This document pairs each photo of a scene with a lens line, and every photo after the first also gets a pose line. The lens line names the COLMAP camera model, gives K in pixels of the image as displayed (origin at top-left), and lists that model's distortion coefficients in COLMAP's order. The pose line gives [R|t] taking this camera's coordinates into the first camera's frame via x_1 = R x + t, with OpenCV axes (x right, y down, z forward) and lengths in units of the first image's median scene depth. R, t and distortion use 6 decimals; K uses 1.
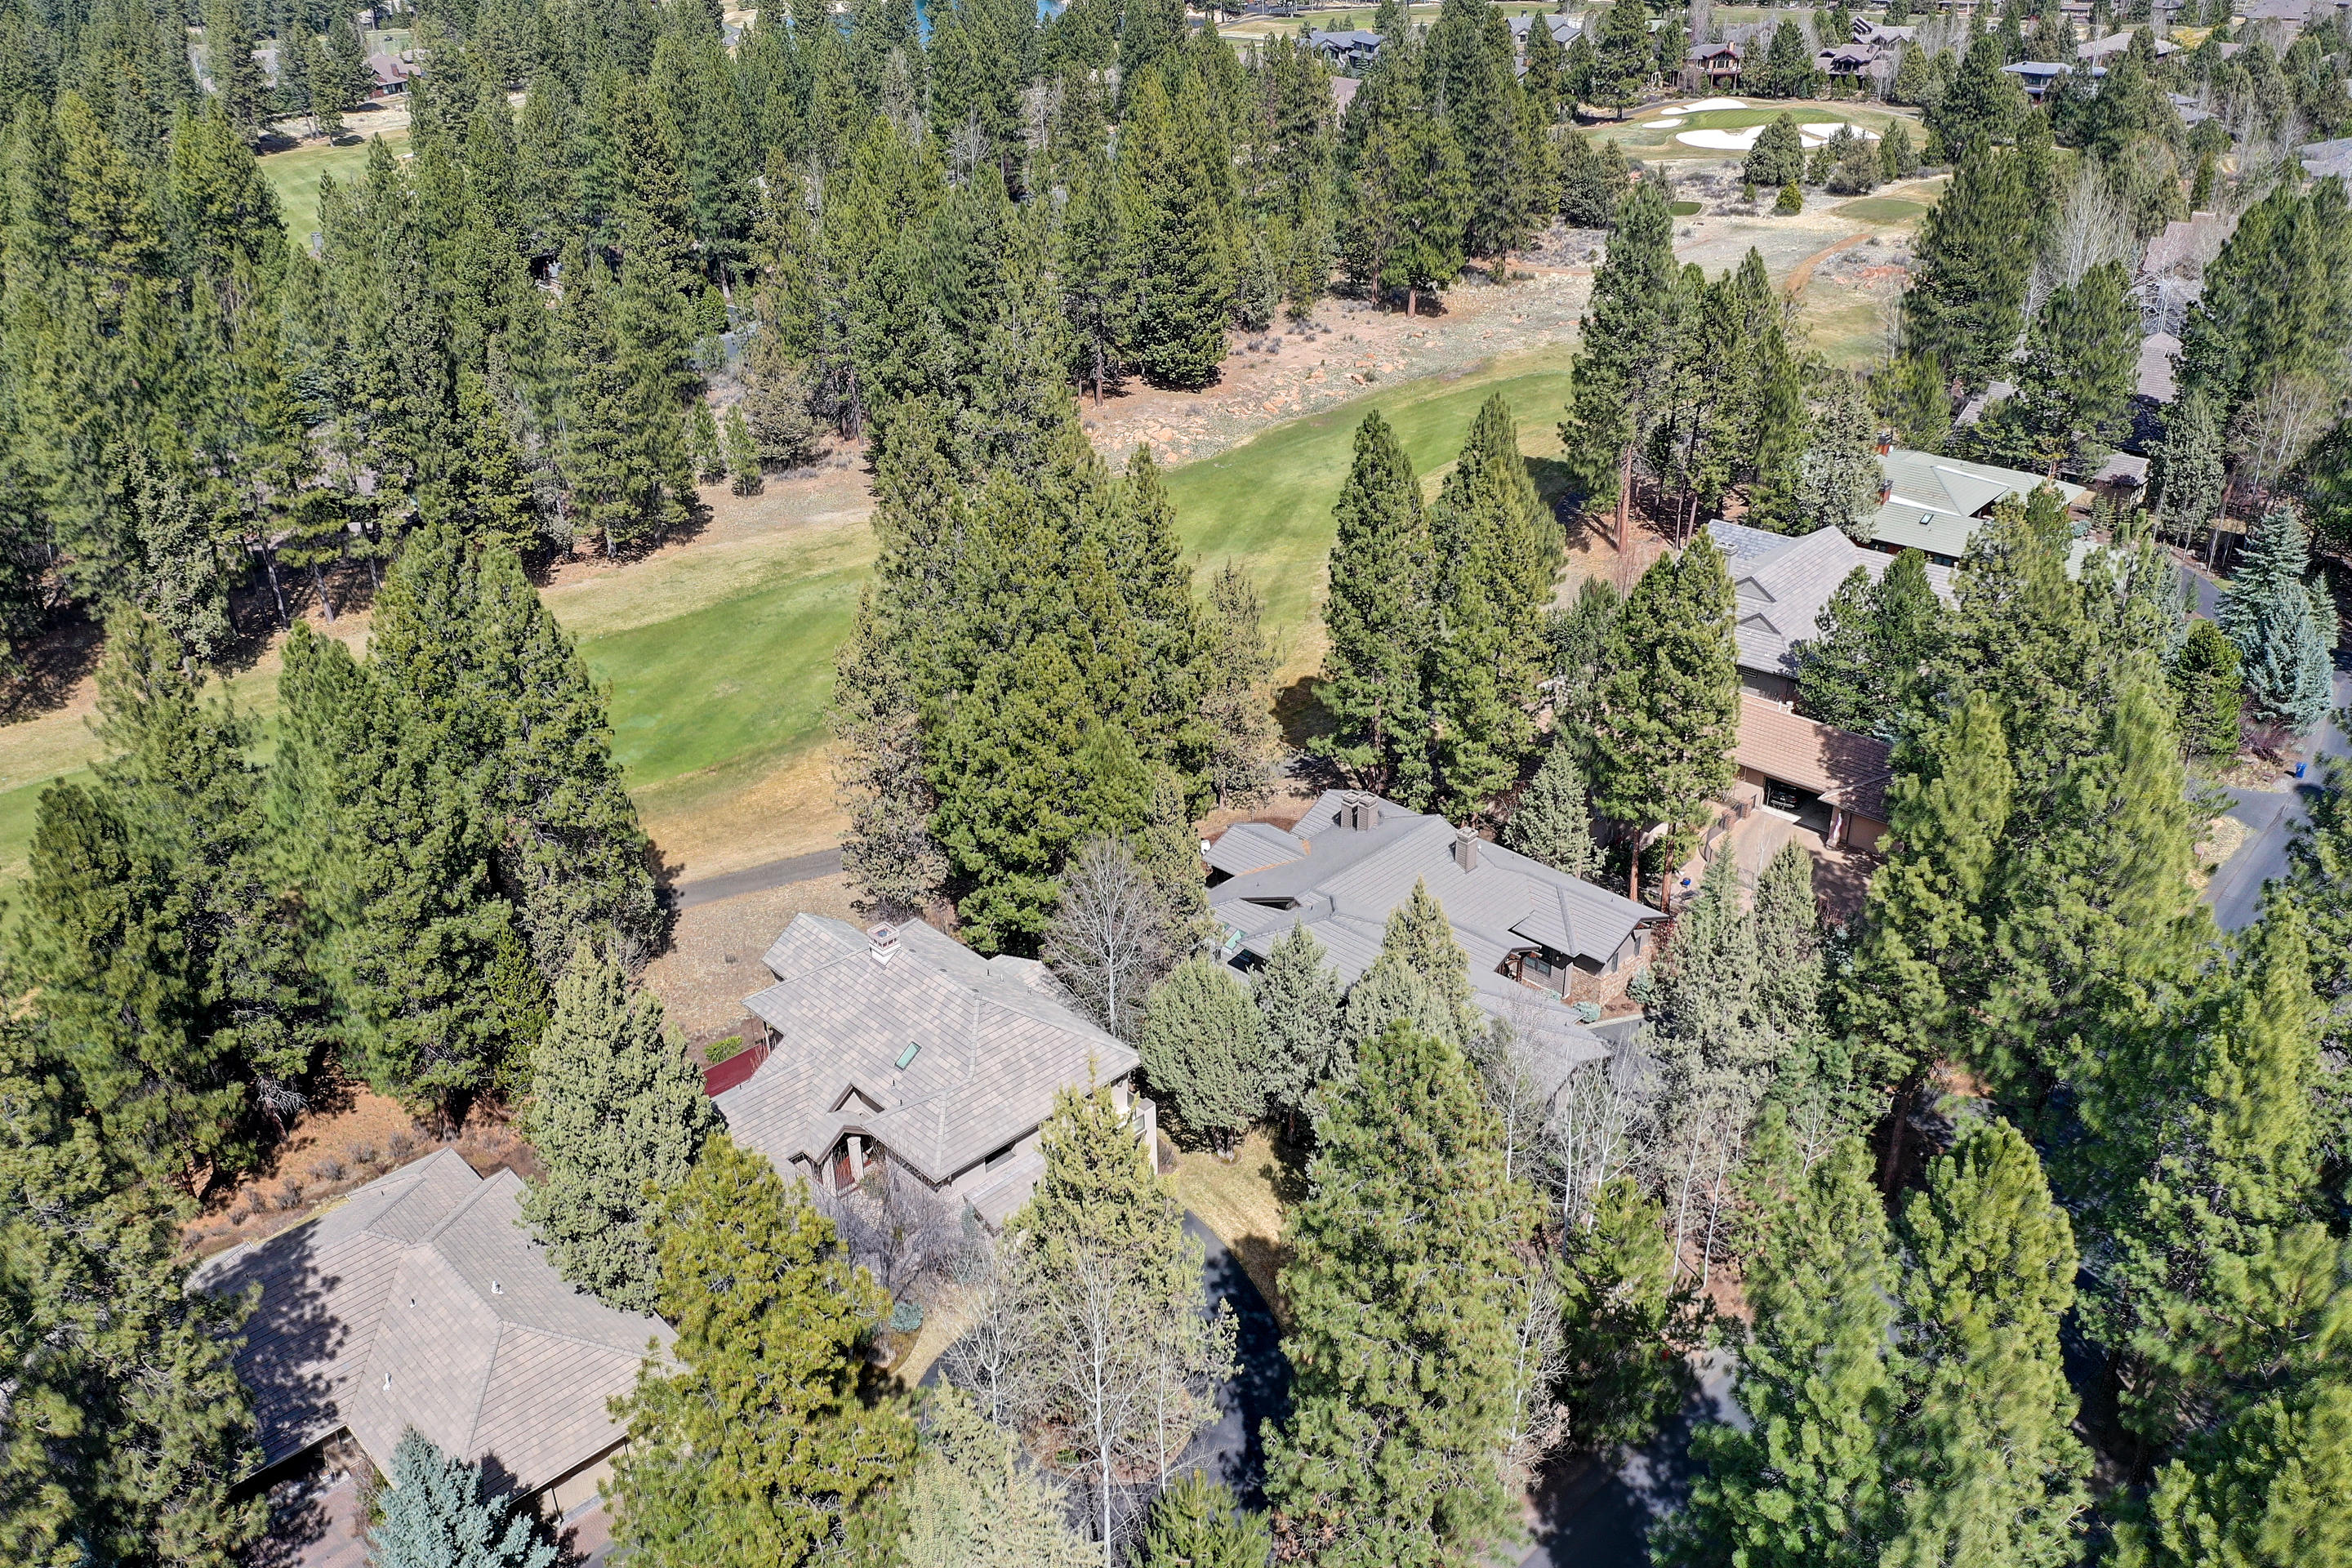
lens RADIAL K [[1863.5, 0, 1172.5], [0, 1863.5, 802.5], [0, 0, 1]] dist [0.006238, -0.005382]
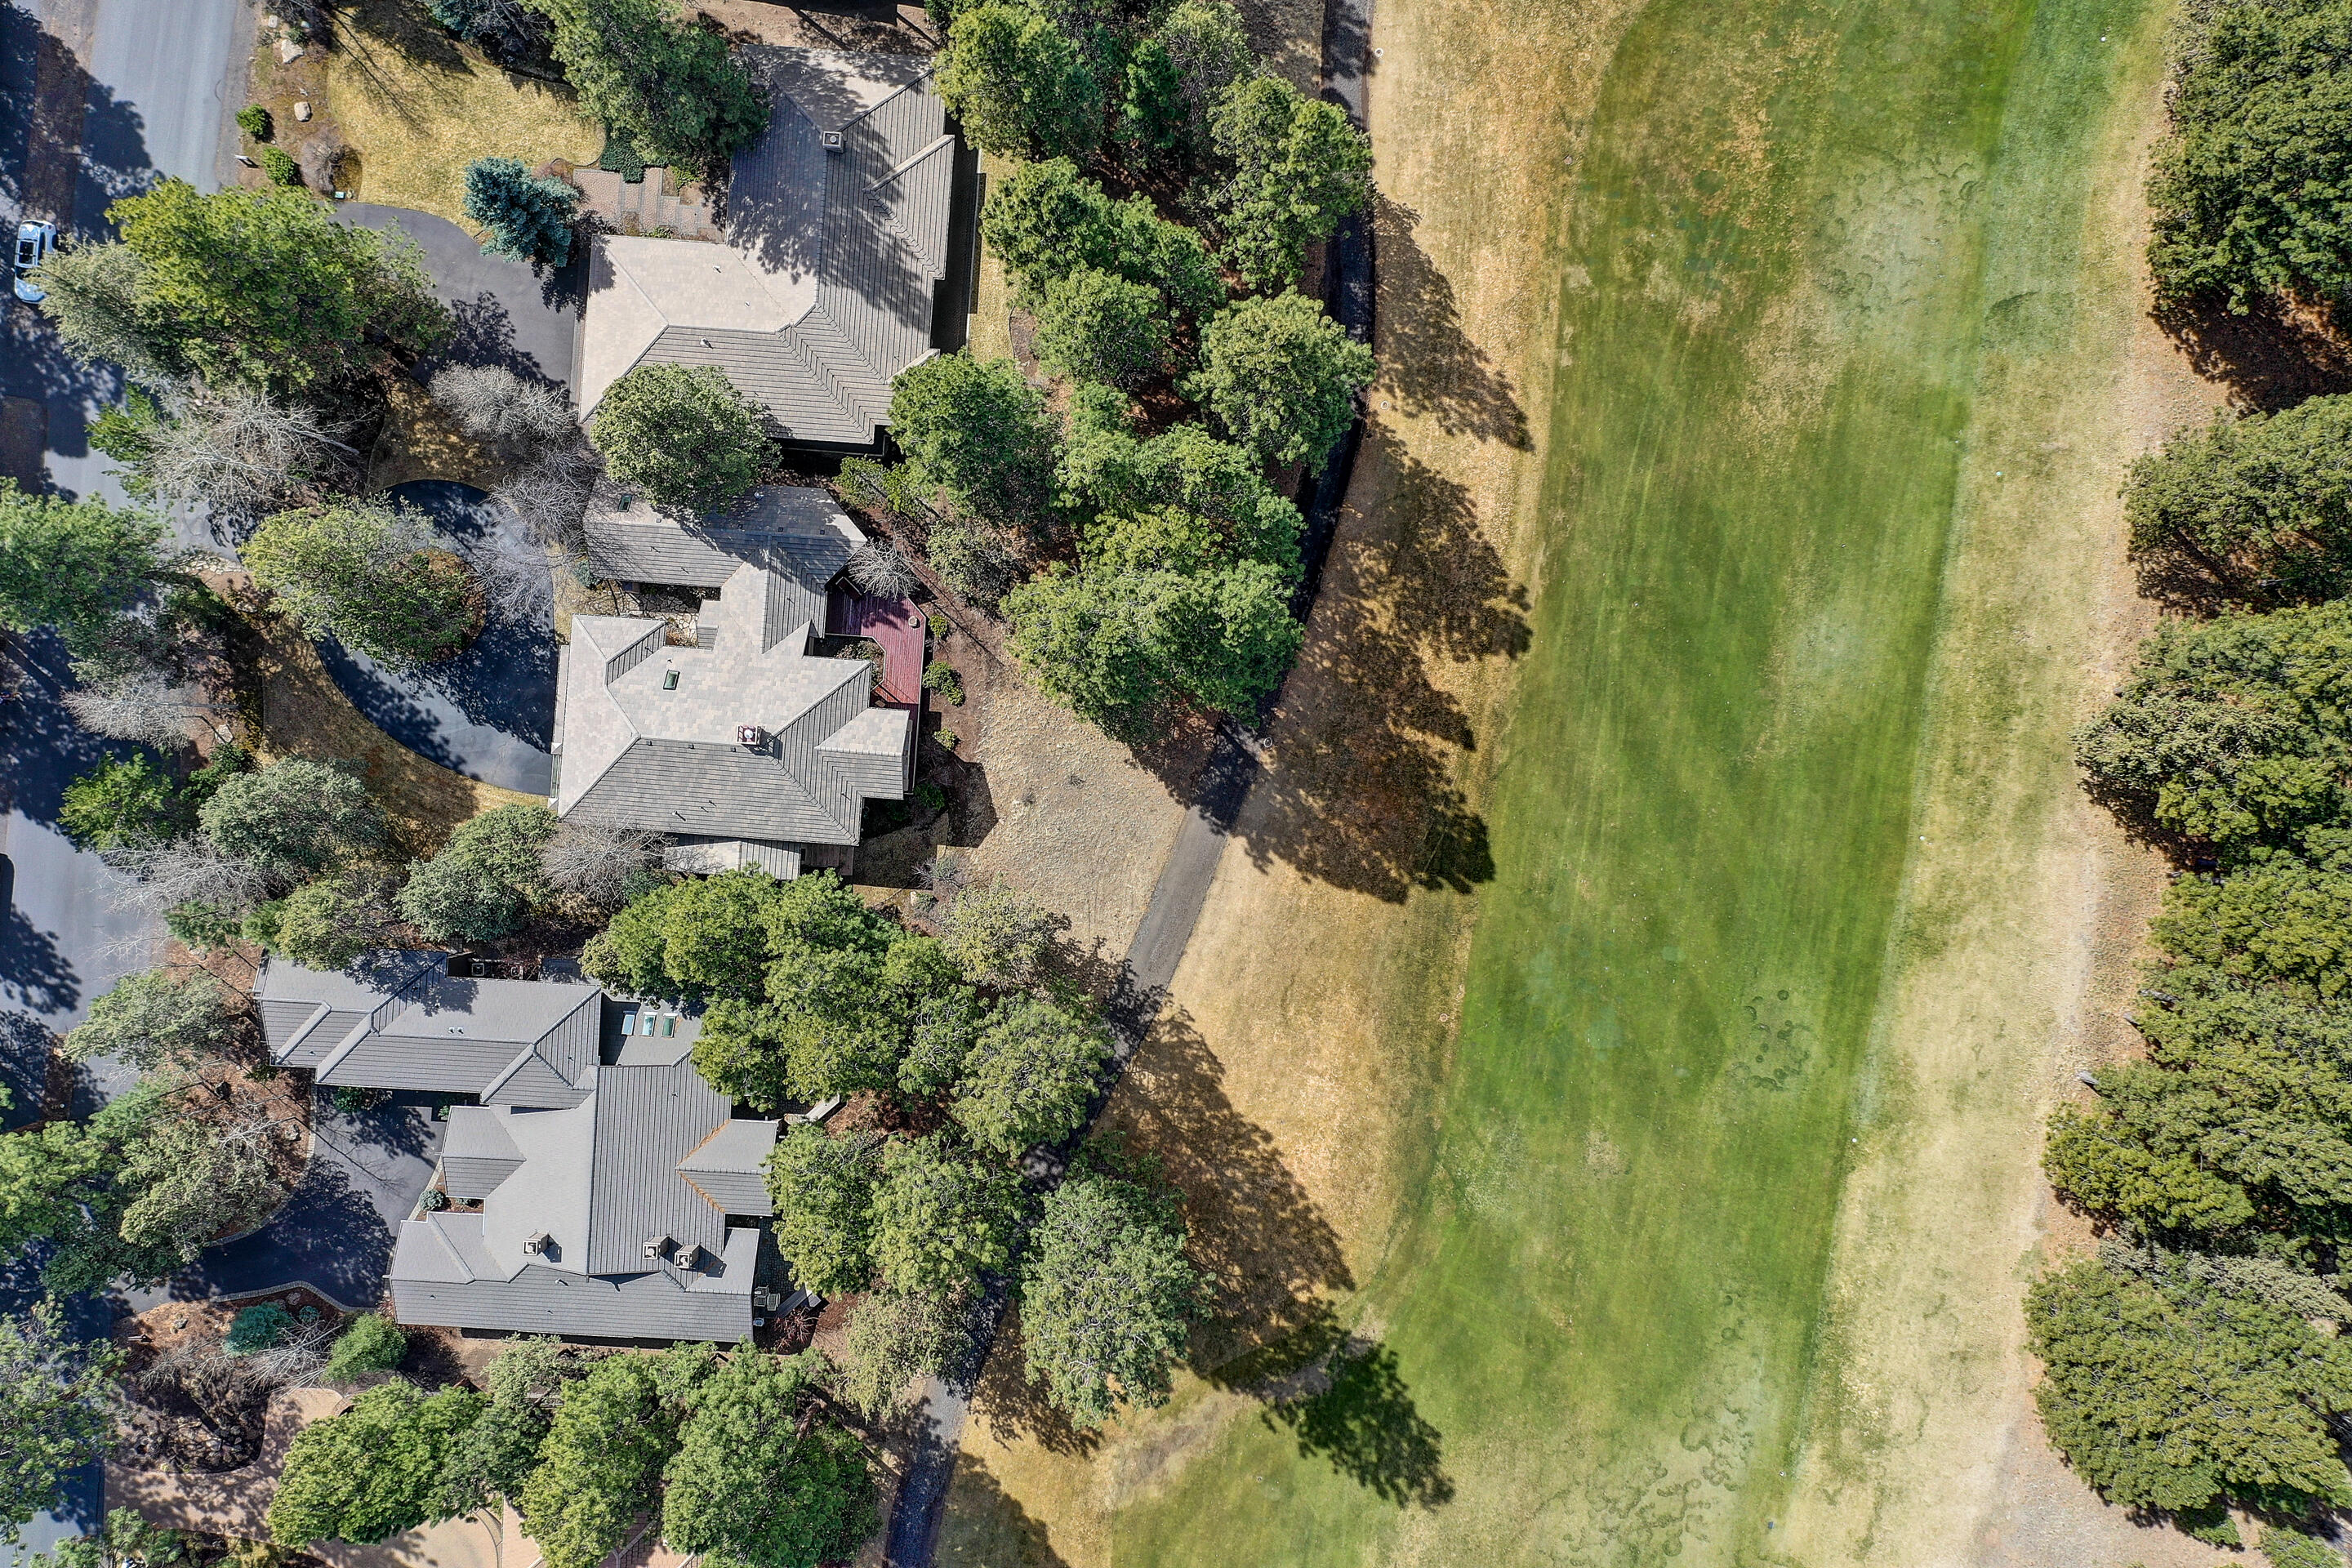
lens RADIAL K [[1863.5, 0, 1174.7], [0, 1863.5, 796.4], [0, 0, 1]] dist [0.006238, -0.005382]
pose [[-0.745852, 0.665539, 0.027611, -0.417012], [-0.296109, -0.368401, 0.881249, -1.216939], [0.596678, 0.649106, 0.471845, 0.705659]]
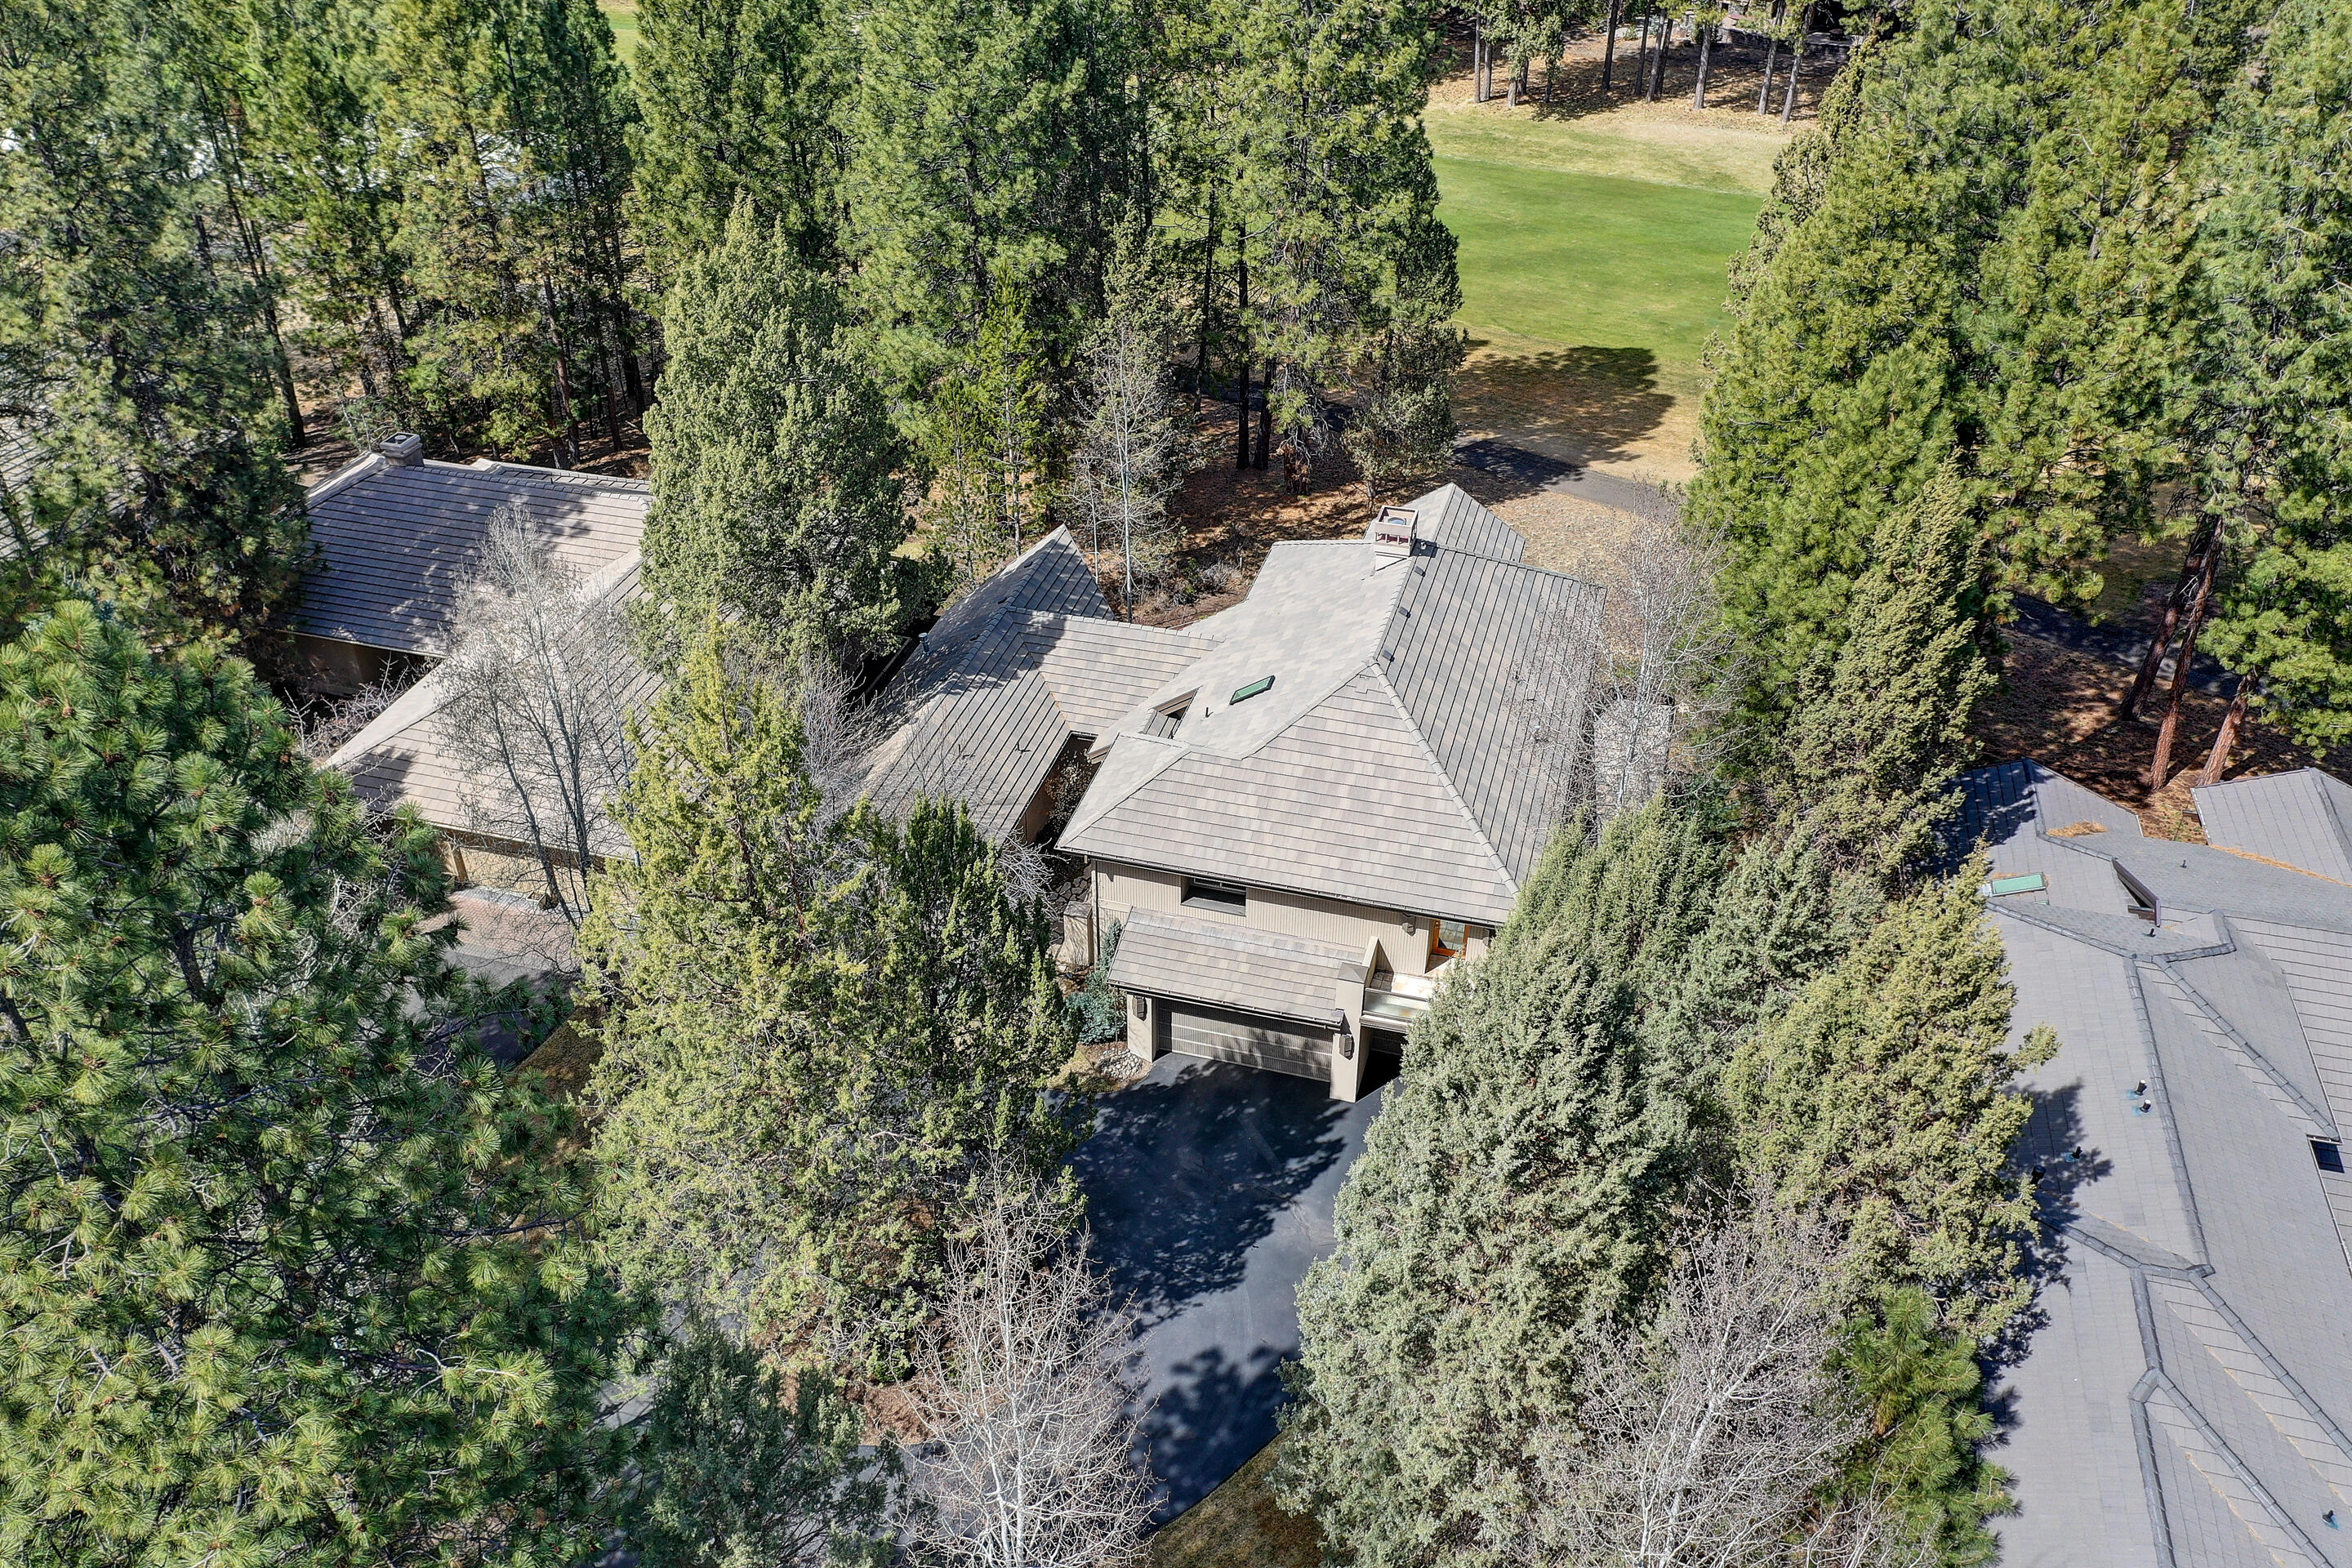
lens RADIAL K [[1863.5, 0, 1177.5], [0, 1863.5, 785.6], [0, 0, 1]] dist [0.006238, -0.005382]
pose [[0.500730, 0.510857, -0.698781, 0.305145], [-0.415660, 0.850018, 0.323569, -0.024890], [0.759274, 0.128434, 0.637972, 0.647140]]
